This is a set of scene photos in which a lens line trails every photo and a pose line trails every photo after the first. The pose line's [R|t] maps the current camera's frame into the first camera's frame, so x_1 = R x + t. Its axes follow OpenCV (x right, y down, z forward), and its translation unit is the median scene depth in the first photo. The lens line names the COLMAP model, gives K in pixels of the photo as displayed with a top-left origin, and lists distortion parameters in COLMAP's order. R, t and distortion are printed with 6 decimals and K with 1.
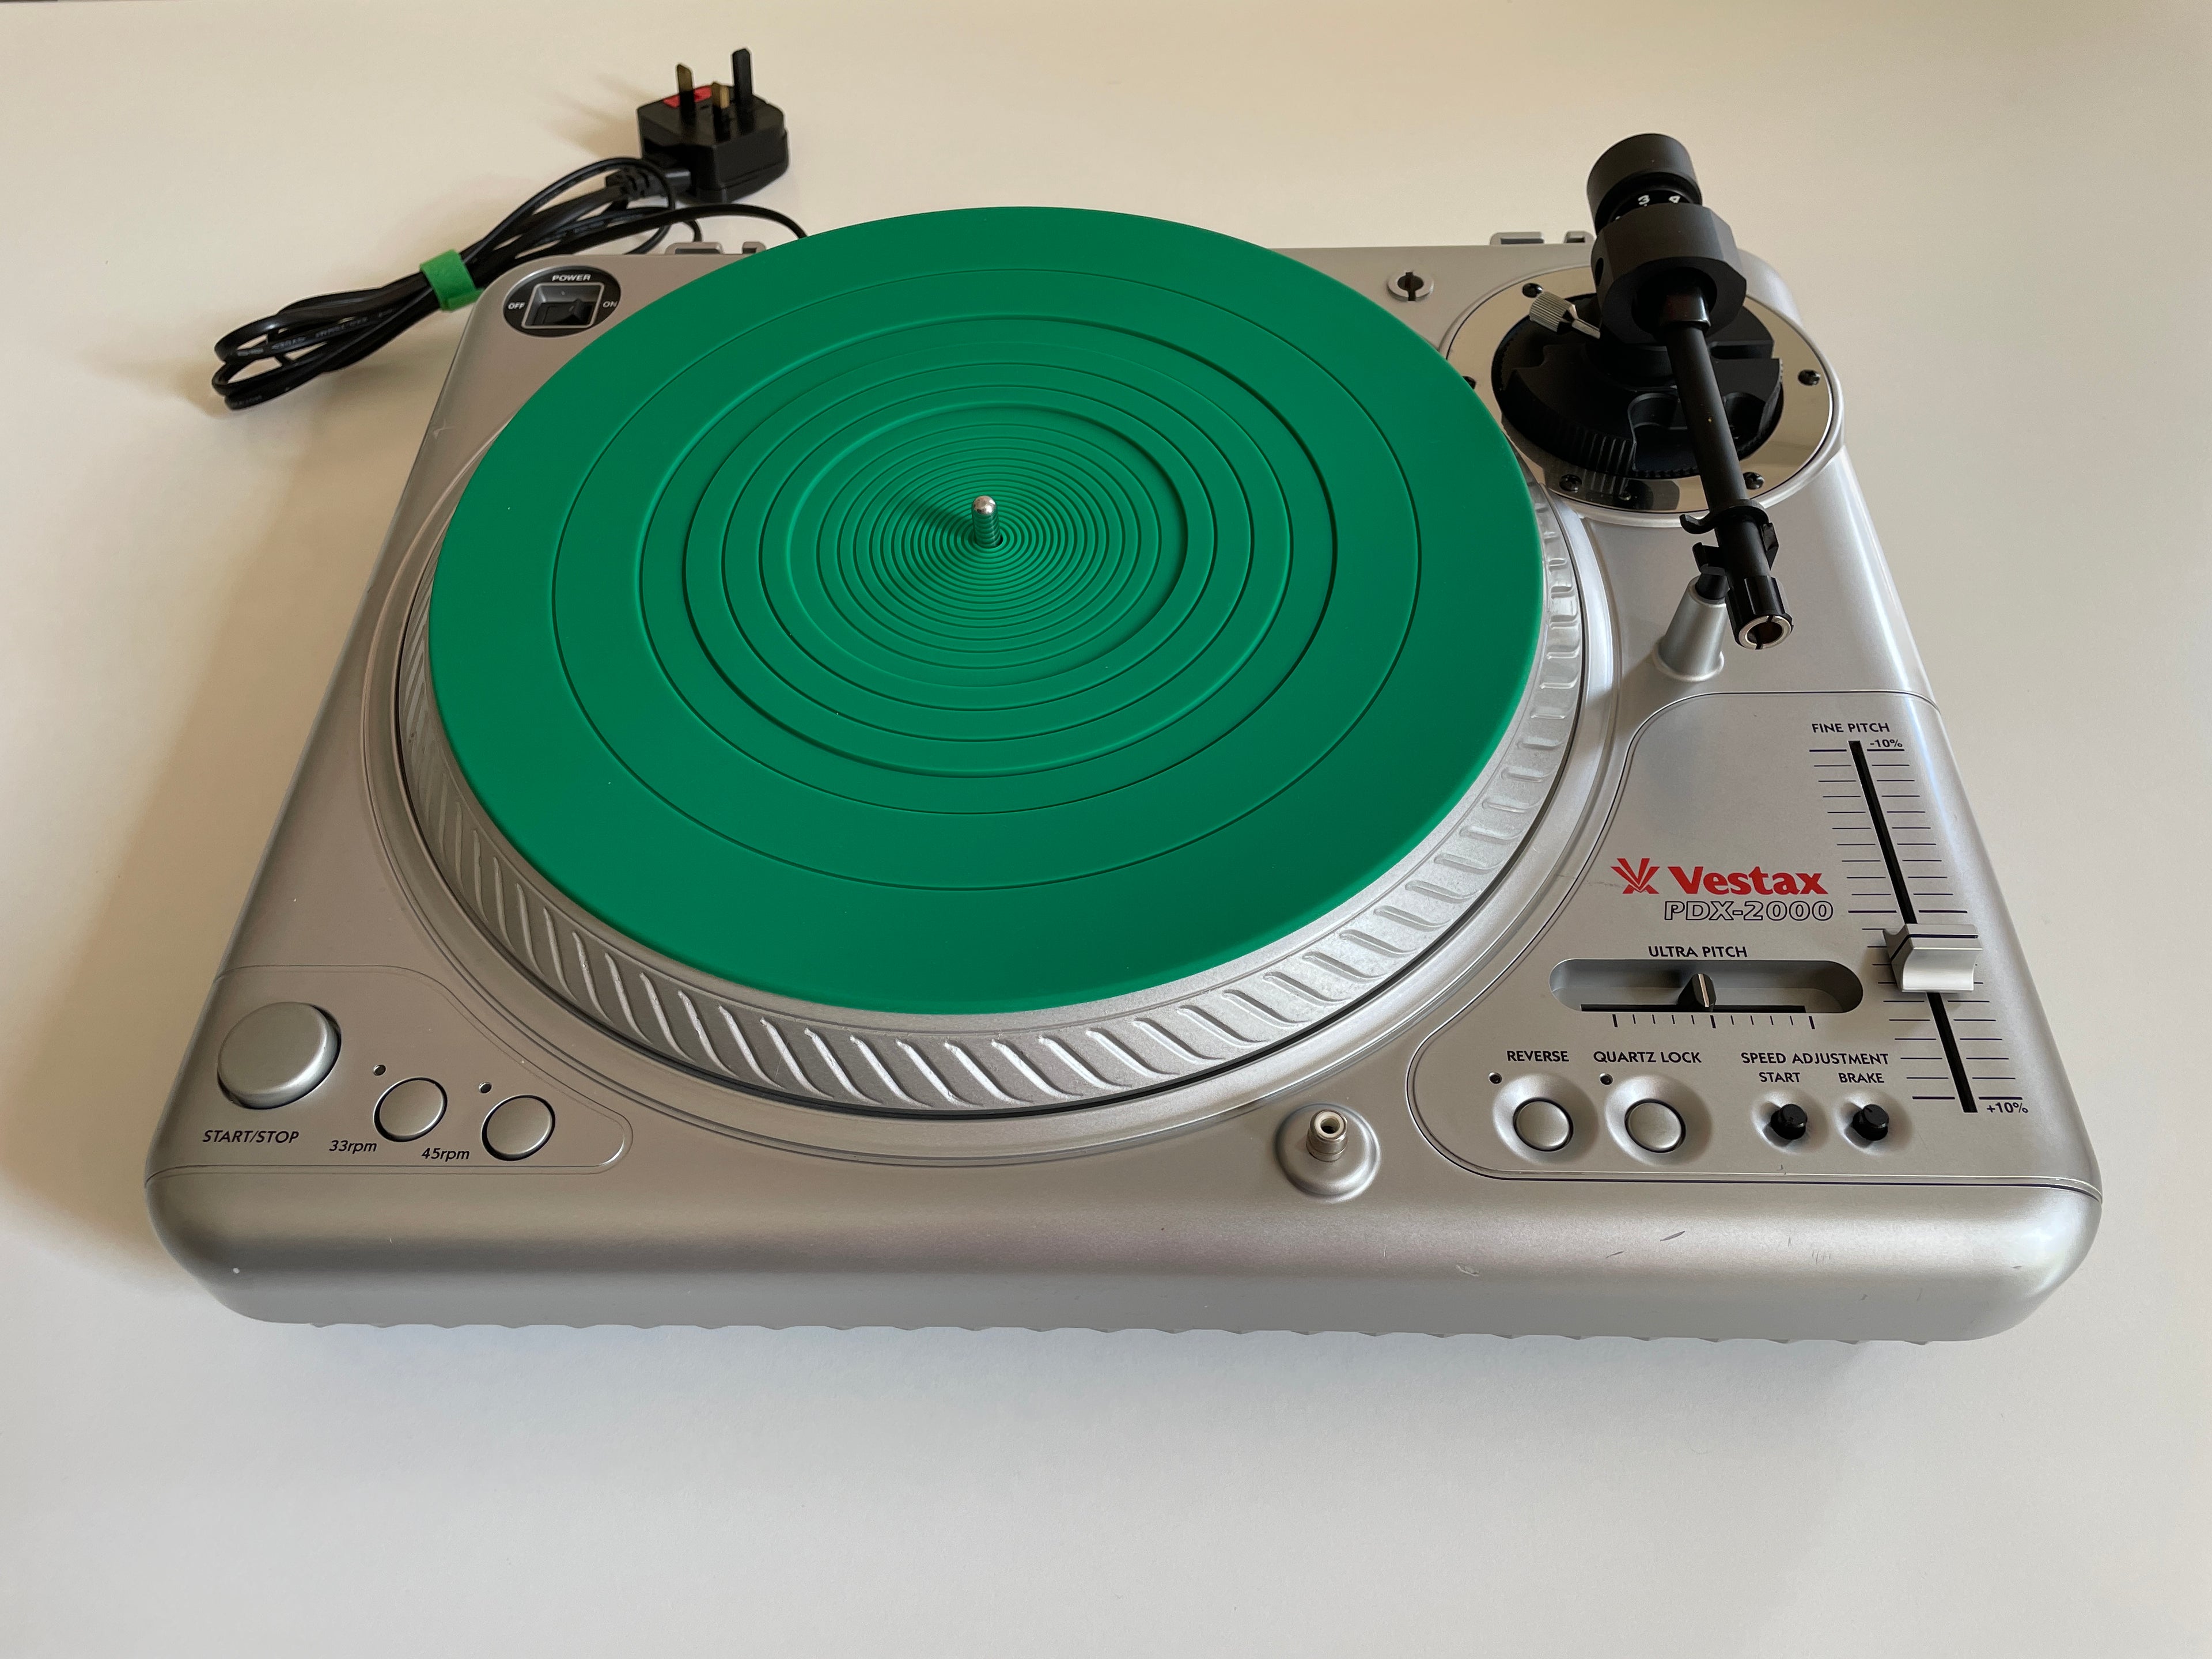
lens RADIAL K [[1678.0, 0, 1099.8], [0, 1678.0, 815.6], [0, 0, 1]] dist [0.076738, -0.121445]
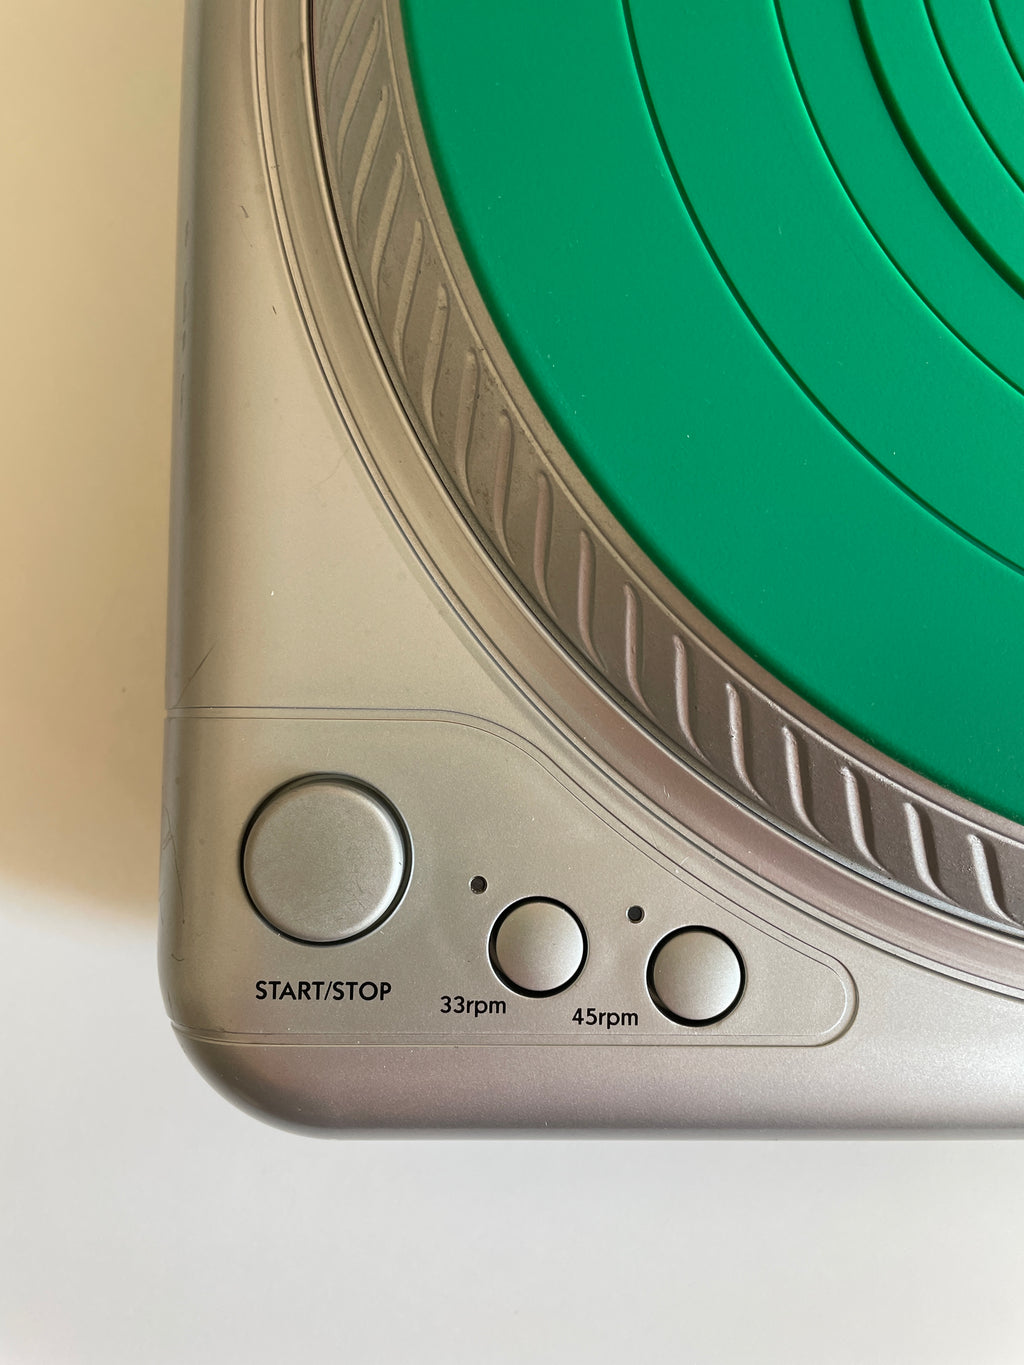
lens RADIAL K [[1067.1, 0, 515.4], [0, 1067.1, 676.8], [0, 0, 1]] dist [0.084425, -0.133792]
pose [[0.998527, -0.007983, 0.053660, -0.417130], [-0.022726, 0.836589, 0.547359, -0.159778], [-0.049261, -0.547772, 0.835176, 0.651445]]
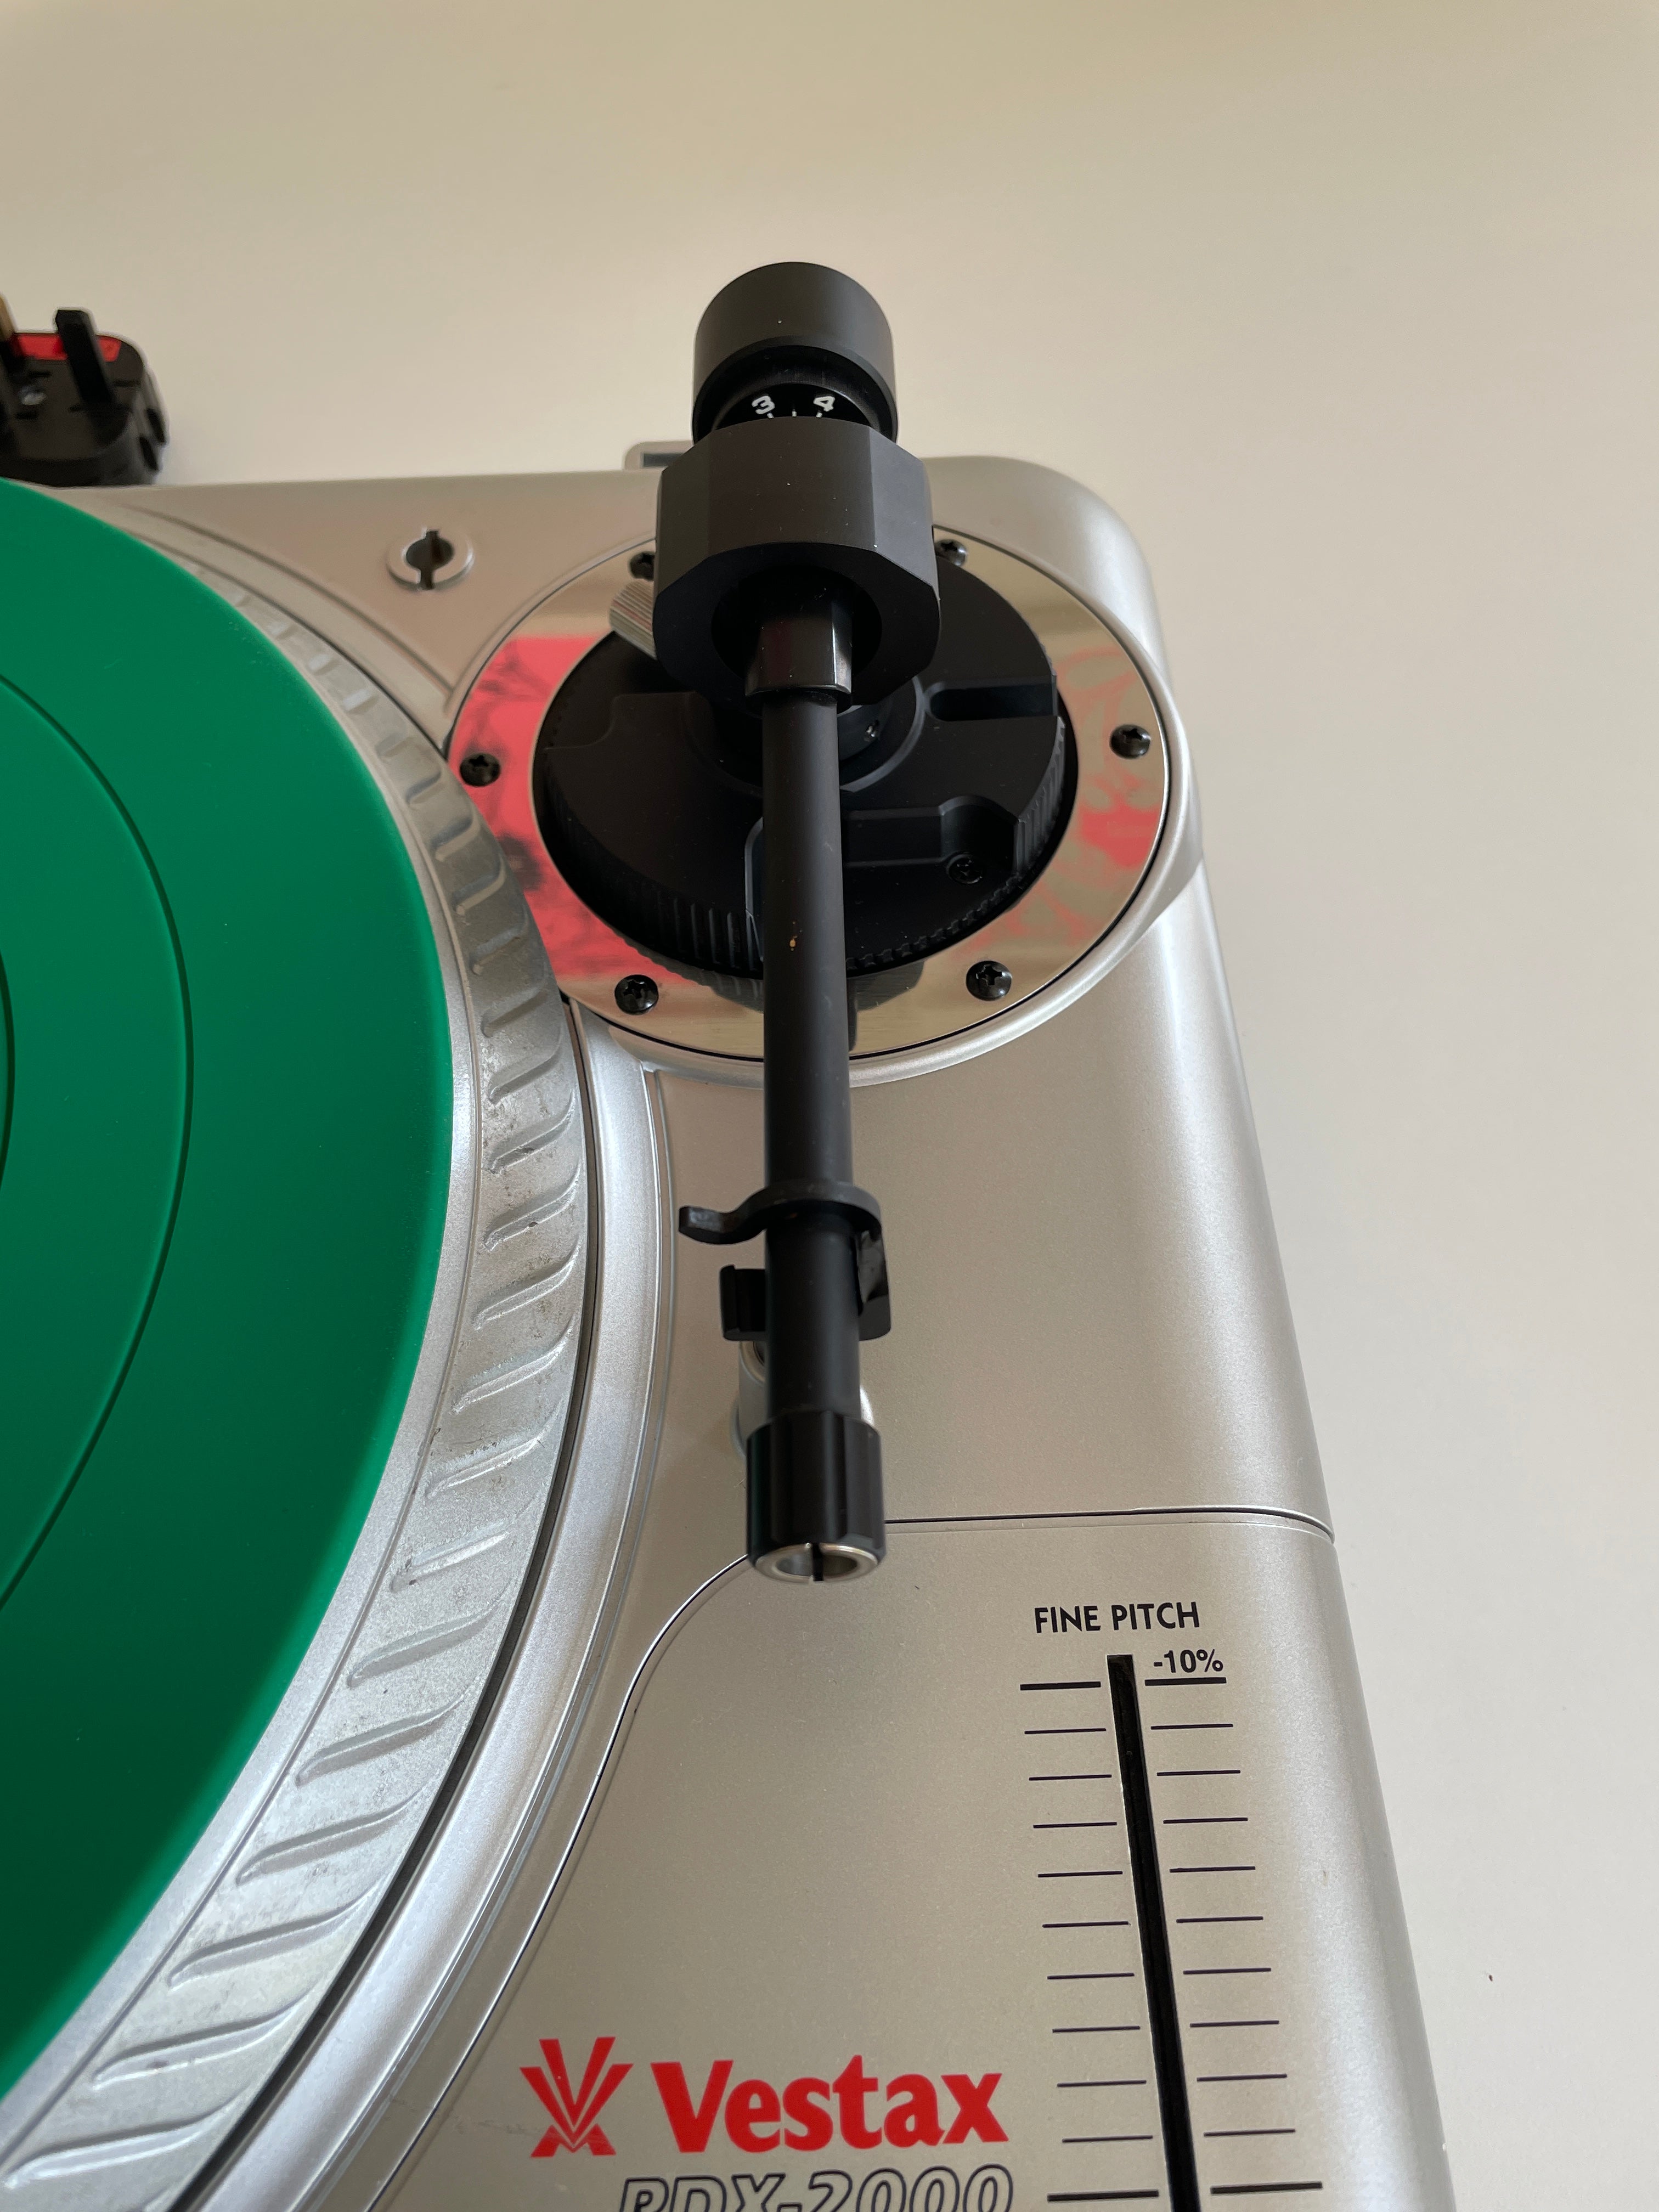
lens RADIAL K [[1729.3, 0, 816.5], [0, 1729.3, 1083.7], [0, 0, 1]] dist [0.084425, -0.133792]
pose [[0.998604, -0.041958, 0.032087, 0.381927], [0.039455, 0.996401, 0.075022, -0.251172], [-0.035119, -0.073651, 0.996666, 0.591976]]
